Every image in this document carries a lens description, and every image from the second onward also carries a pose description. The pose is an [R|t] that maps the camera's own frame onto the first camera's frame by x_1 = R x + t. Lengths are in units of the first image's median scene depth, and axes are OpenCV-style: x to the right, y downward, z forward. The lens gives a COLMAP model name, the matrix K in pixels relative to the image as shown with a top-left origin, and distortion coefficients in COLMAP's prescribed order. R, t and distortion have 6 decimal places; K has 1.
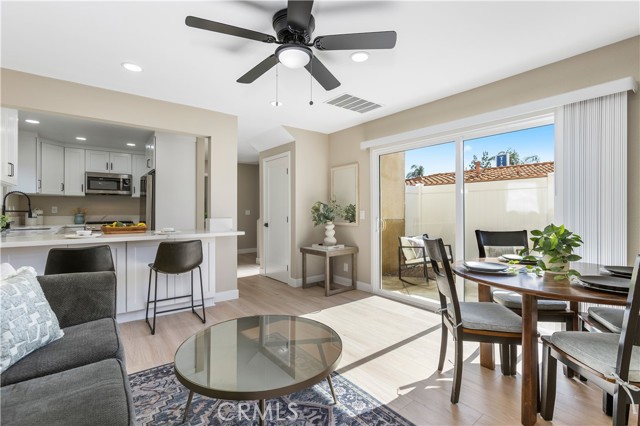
lens RADIAL K [[293.5, 0, 325.0], [0, 293.5, 211.0], [0, 0, 1]] dist [0.000796, 0.000526]
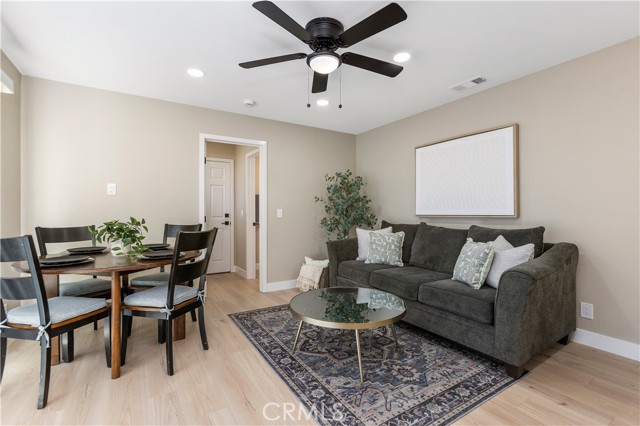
lens RADIAL K [[293.5, 0, 325.0], [0, 293.5, 211.0], [0, 0, 1]] dist [0.000796, 0.000526]
pose [[-0.995052, 0.004809, 0.099243, -0.227818], [0.004688, 0.999988, -0.001453, 0.017989], [-0.099248, -0.000981, -0.995062, 2.177875]]
